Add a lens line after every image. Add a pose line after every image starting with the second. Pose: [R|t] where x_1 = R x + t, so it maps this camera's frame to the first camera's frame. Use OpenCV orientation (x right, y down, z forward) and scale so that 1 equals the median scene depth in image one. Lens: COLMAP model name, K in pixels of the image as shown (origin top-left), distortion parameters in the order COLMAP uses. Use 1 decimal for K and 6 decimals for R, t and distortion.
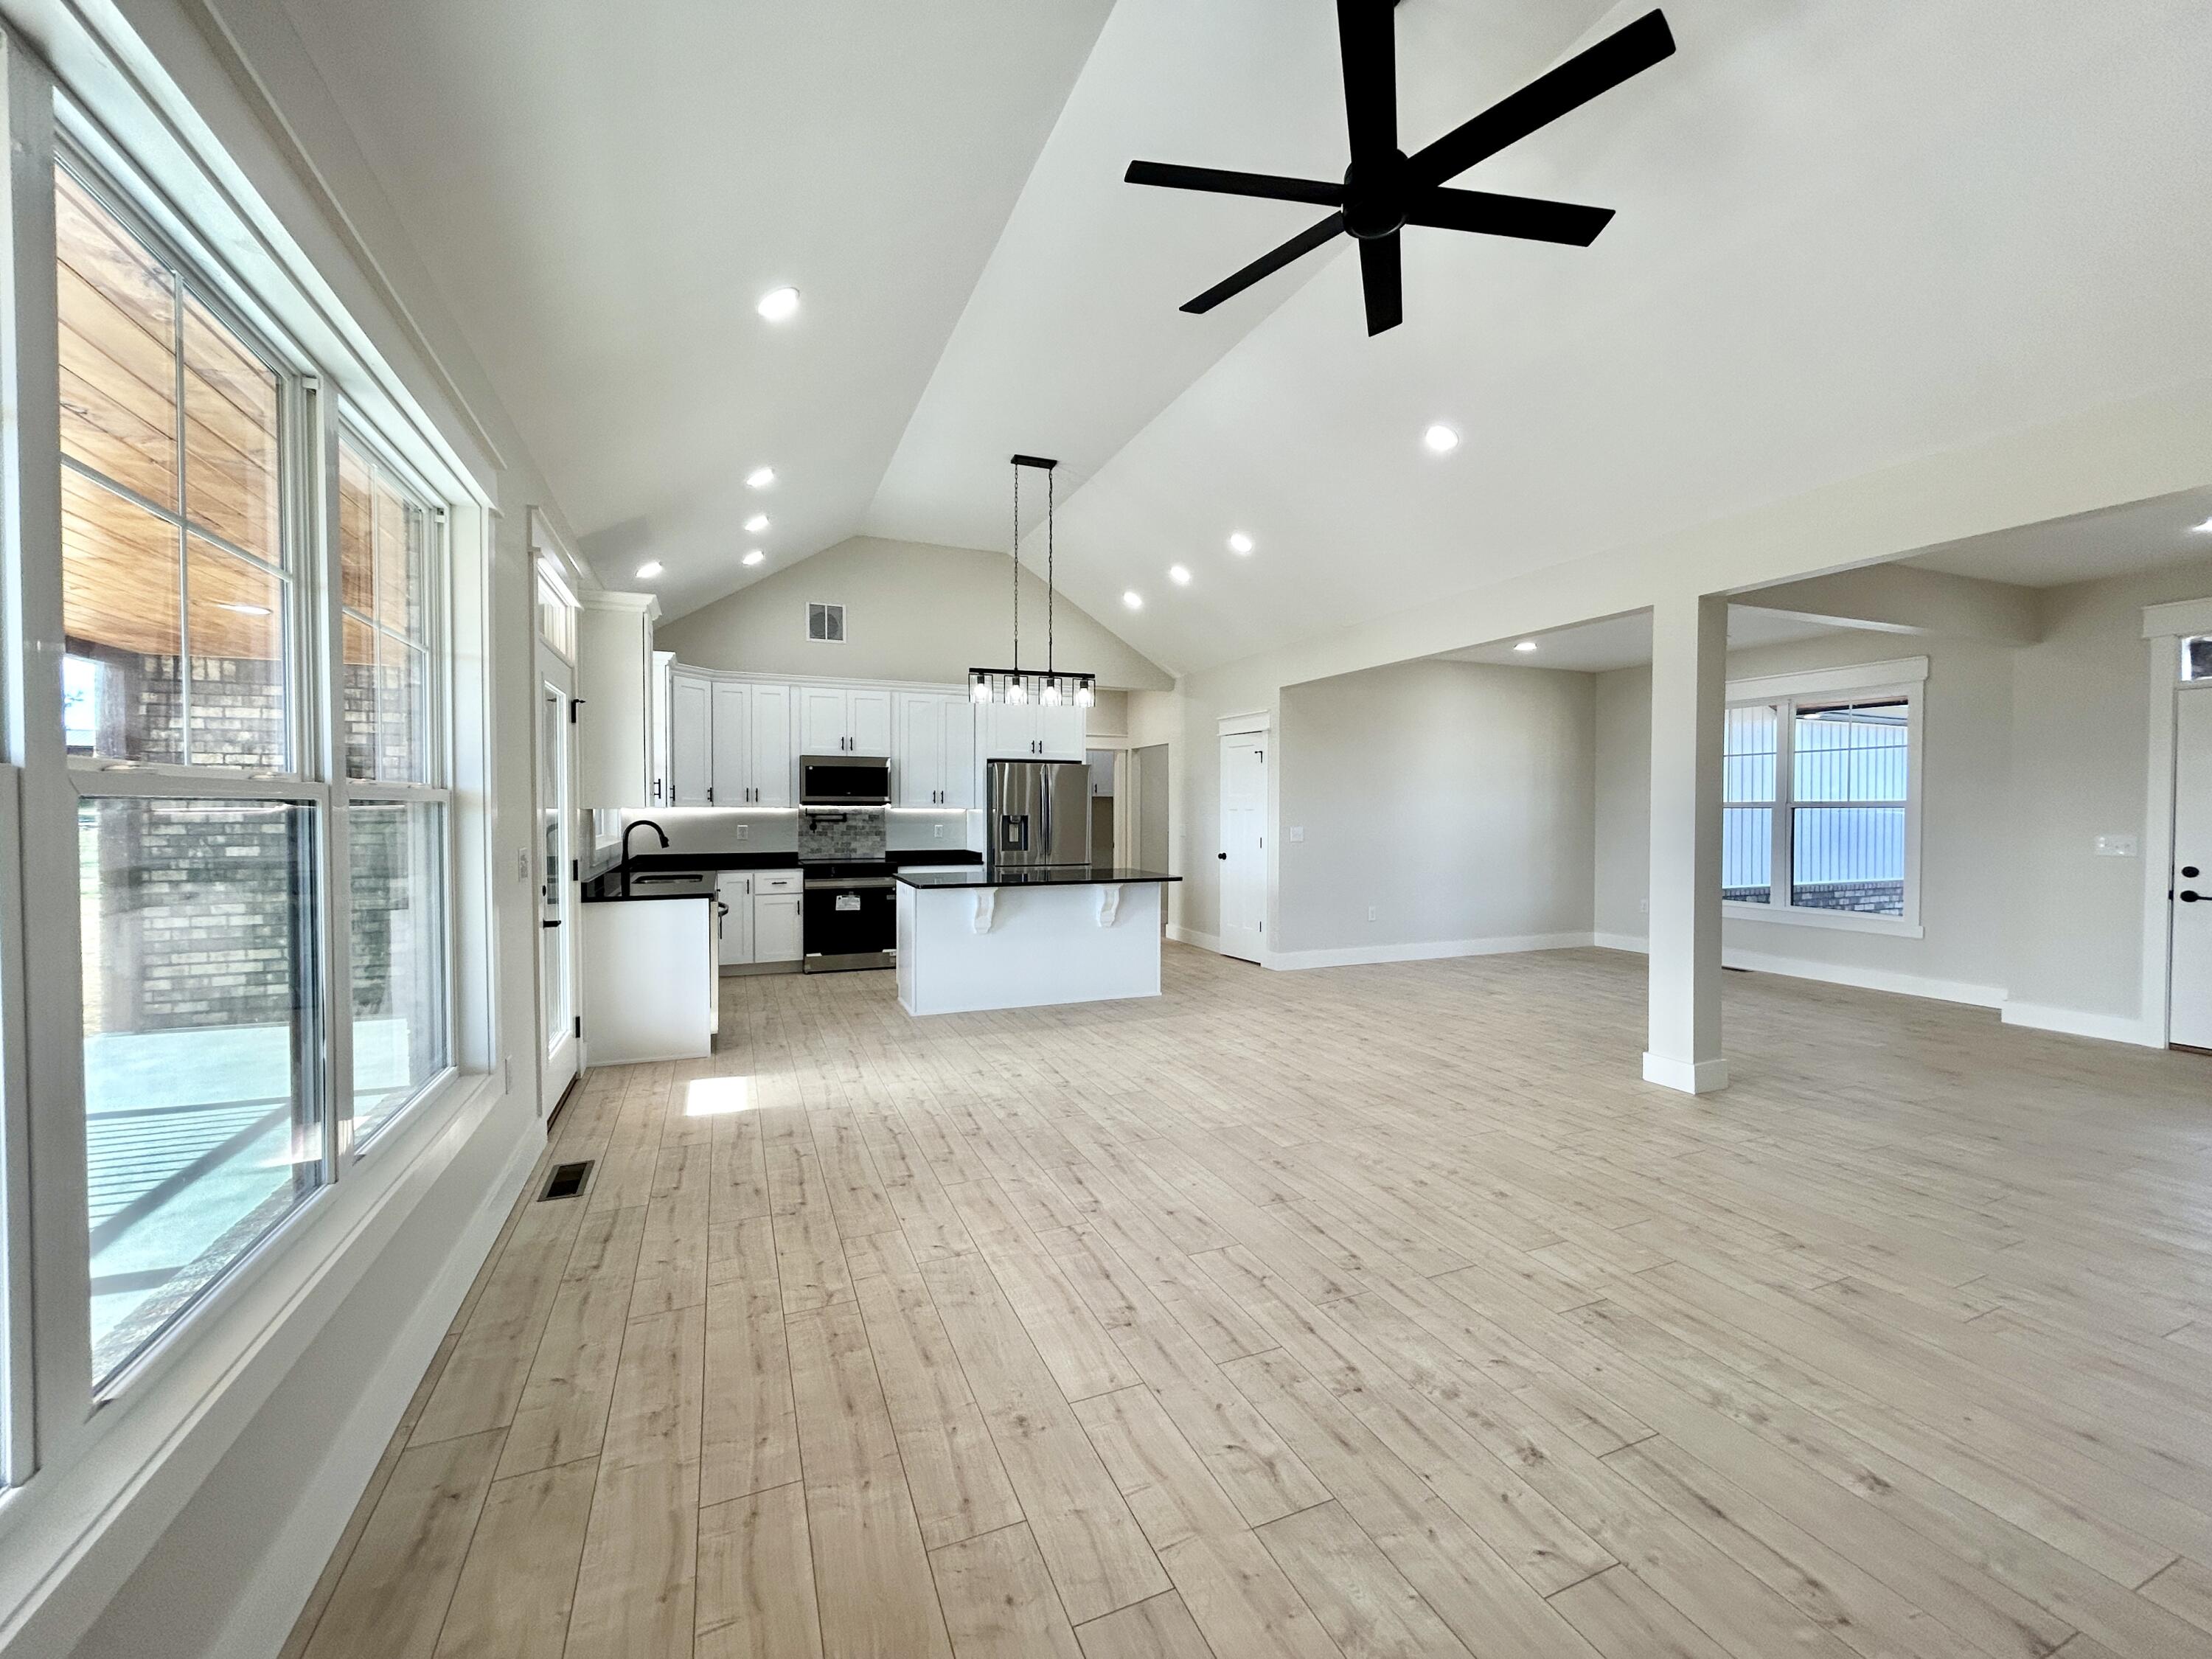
lens RADIAL K [[887.9, 0, 1097.0], [0, 887.9, 826.4], [0, 0, 1]] dist [-0.001955, 0.001114]
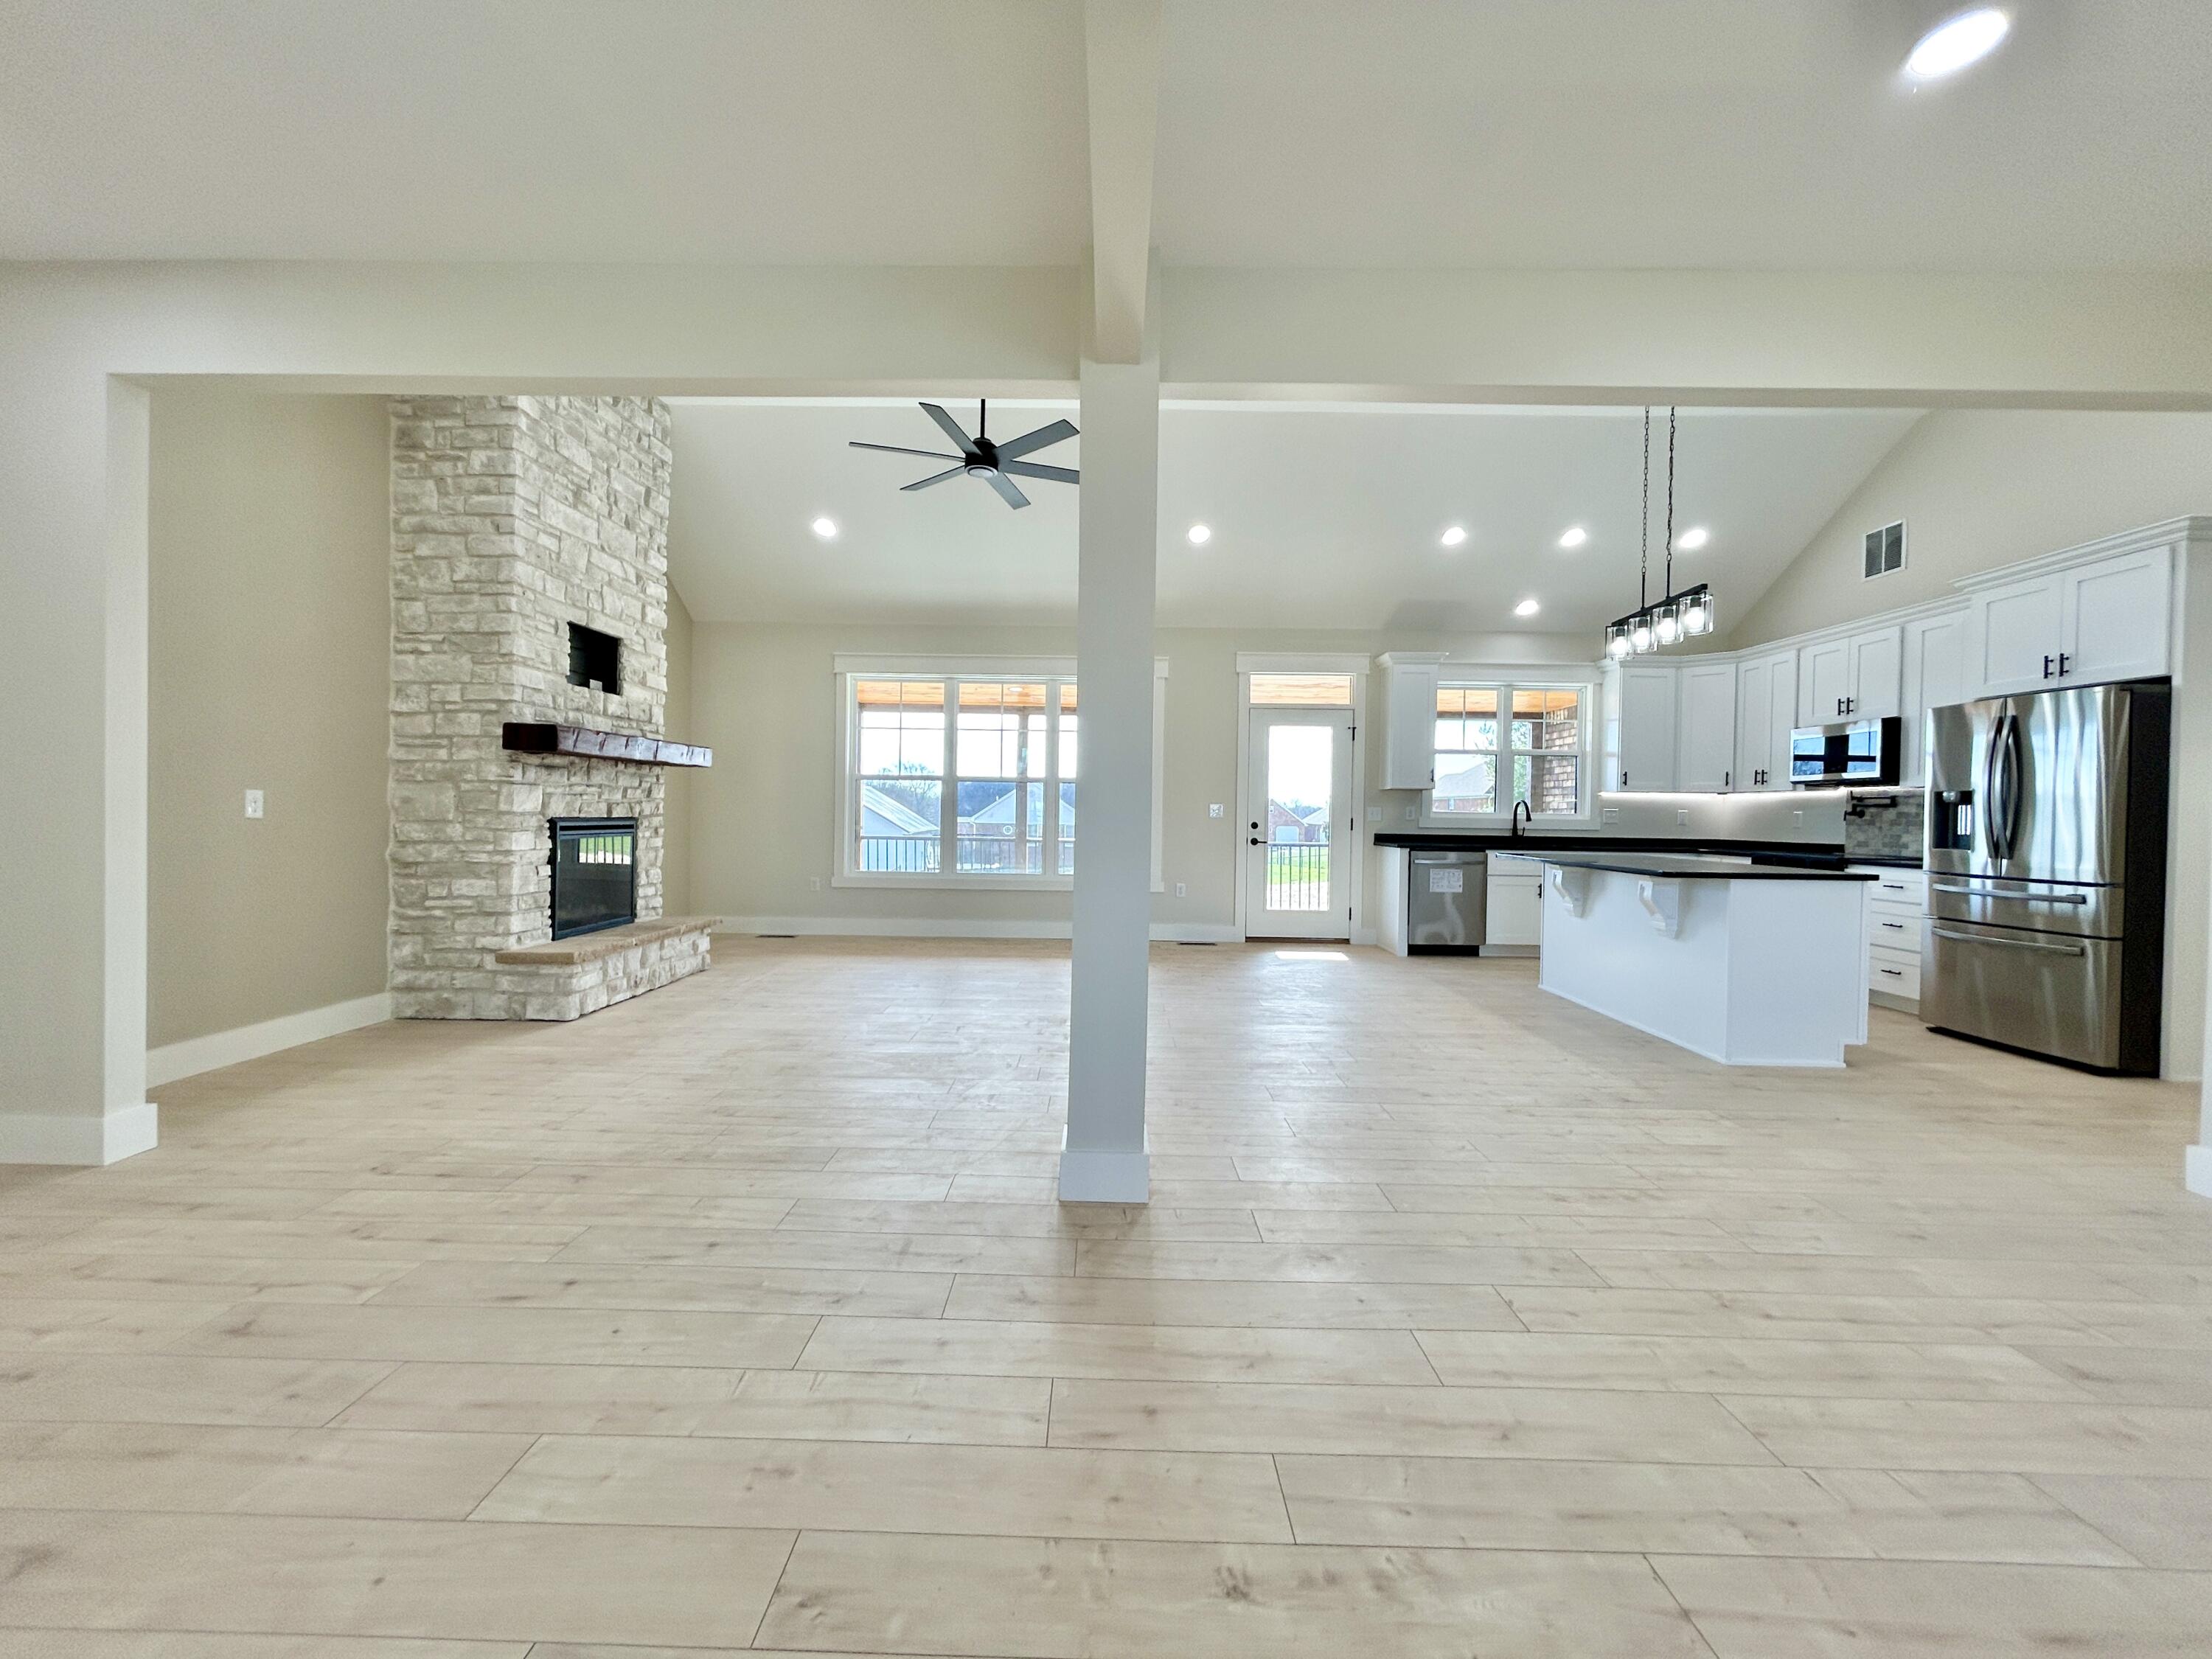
lens RADIAL K [[887.9, 0, 1095.6], [0, 887.9, 823.7], [0, 0, 1]] dist [-0.001955, 0.001114]
pose [[-0.396542, 0.002448, -0.918013, 1.107685], [-0.035384, 0.999213, 0.017949, 0.031692], [0.917334, 0.039601, -0.396143, 1.111802]]
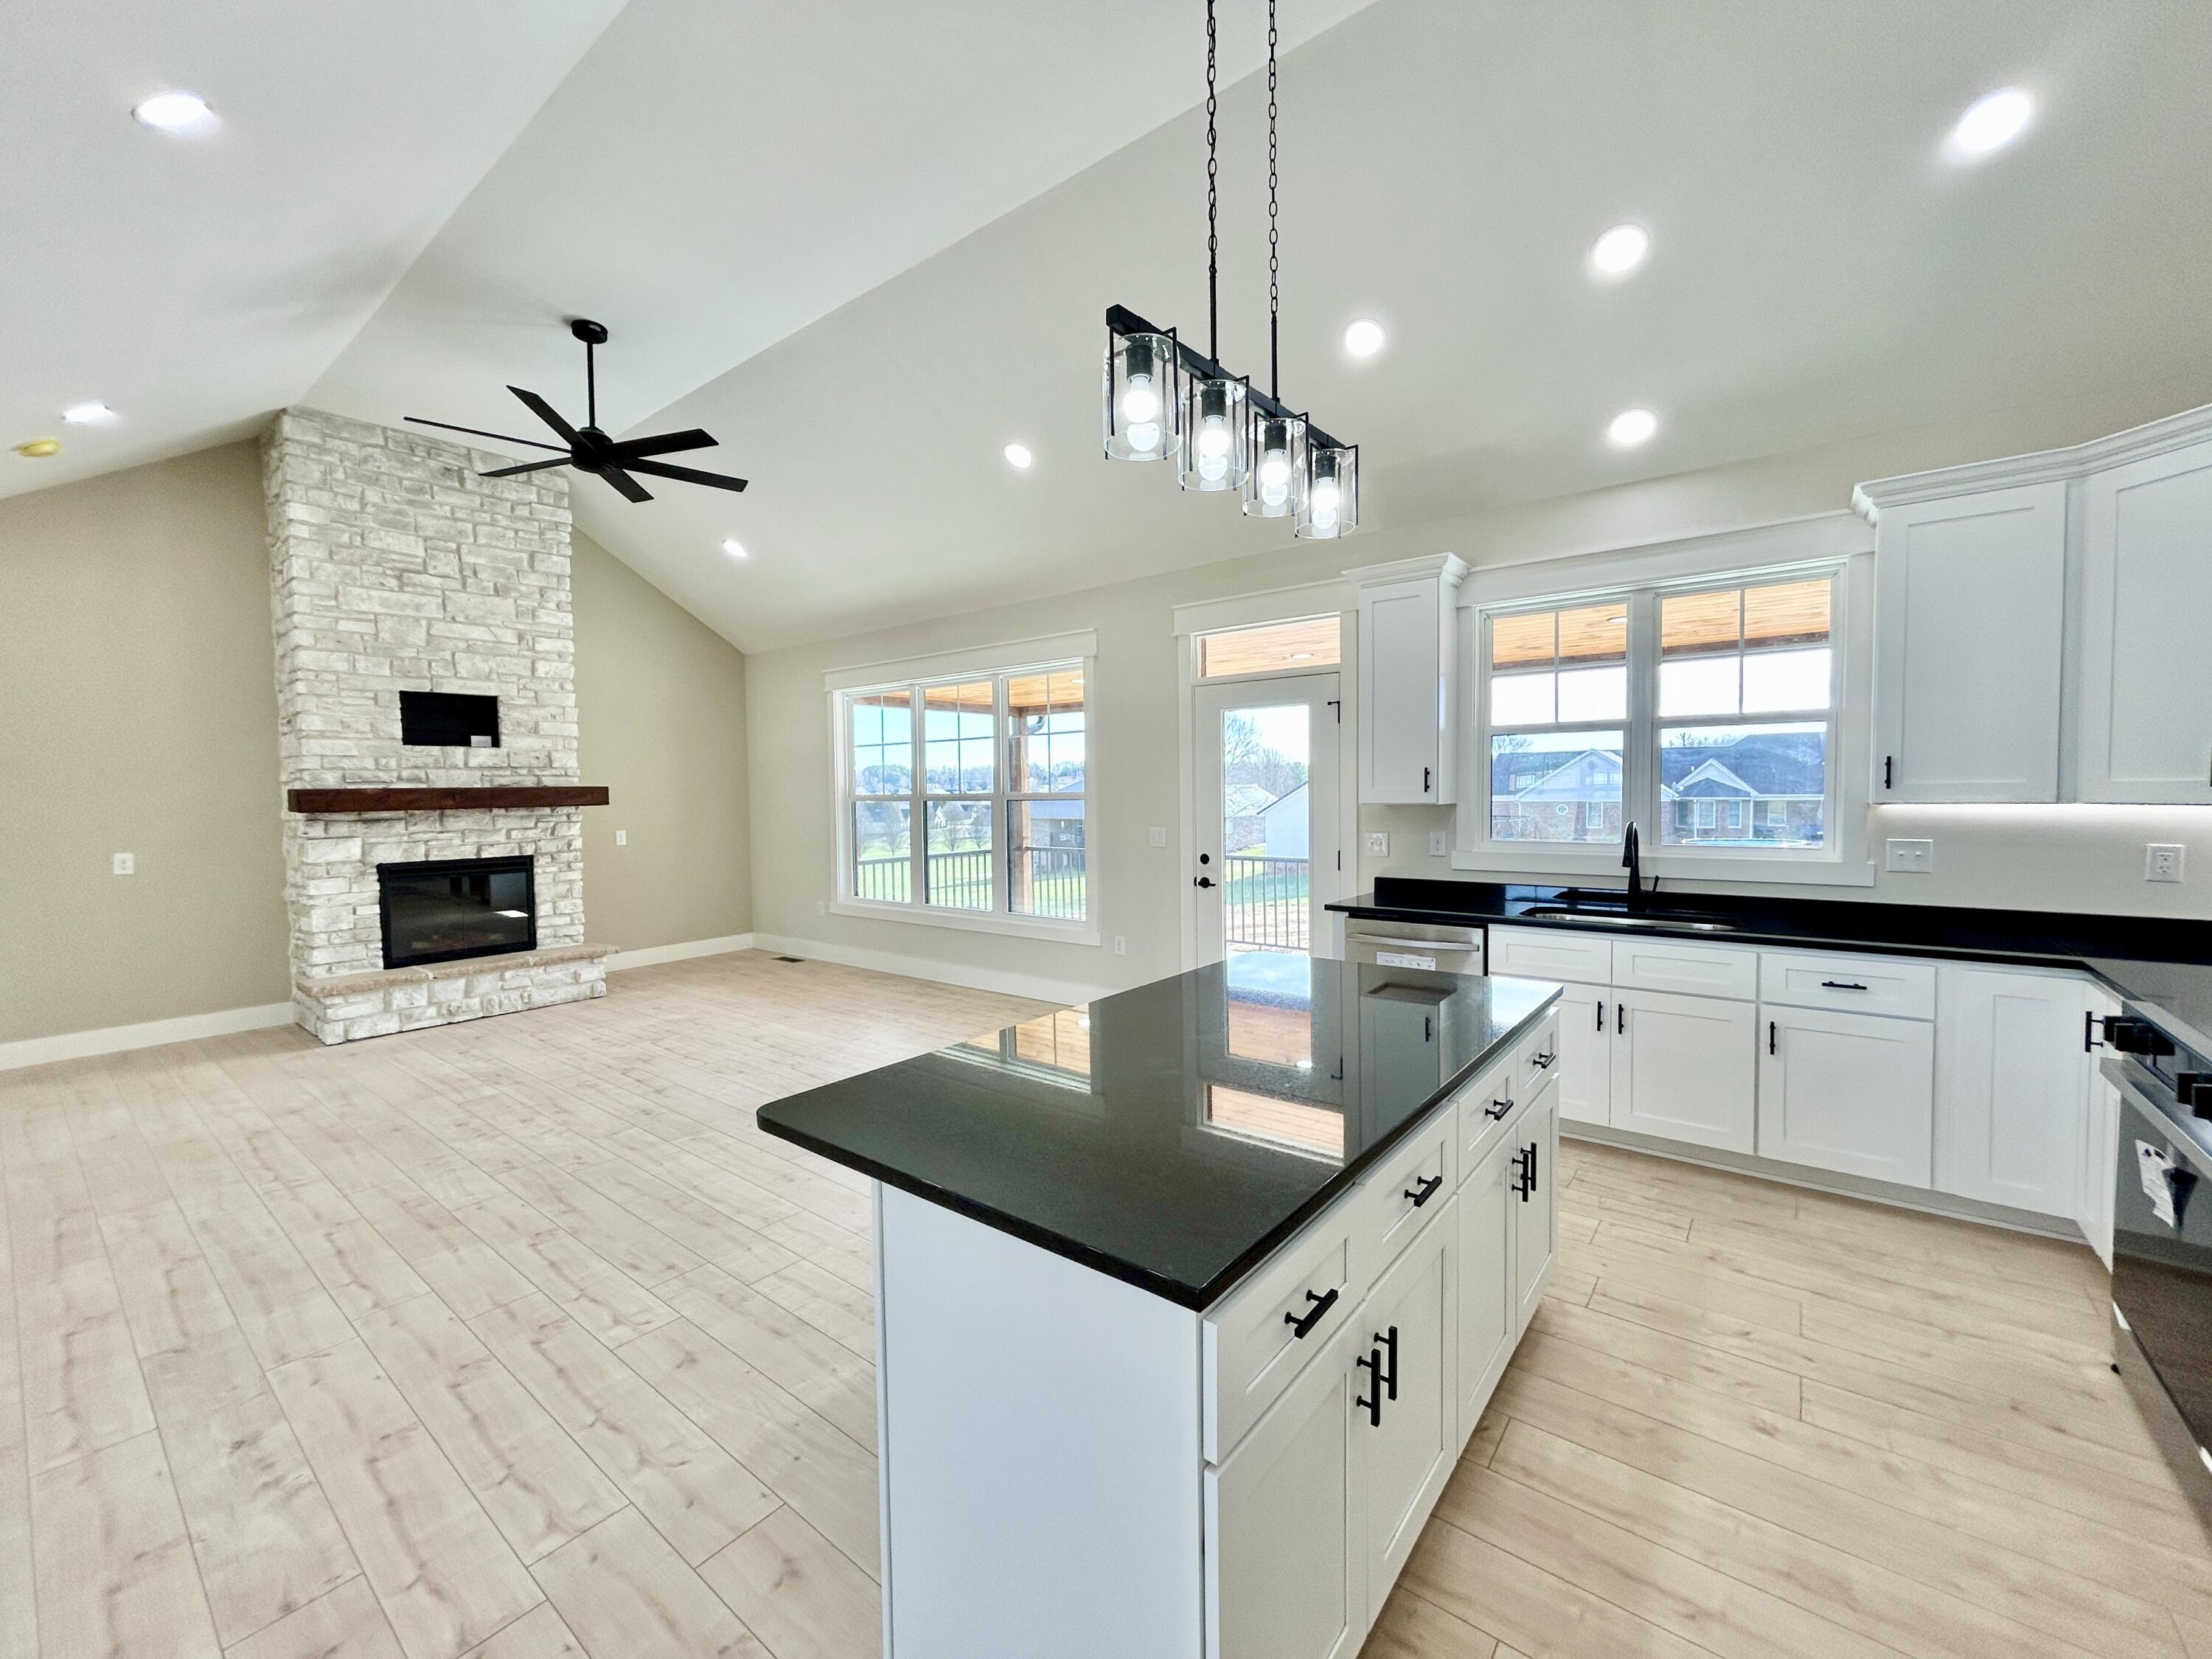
lens RADIAL K [[887.9, 0, 1096.6], [0, 887.9, 824.6], [0, 0, 1]] dist [-0.001955, 0.001114]
pose [[-0.874790, 0.029712, -0.483590, 0.169467], [0.002665, 0.998398, 0.056522, -0.050289], [0.484494, 0.048156, -0.873468, 1.620709]]
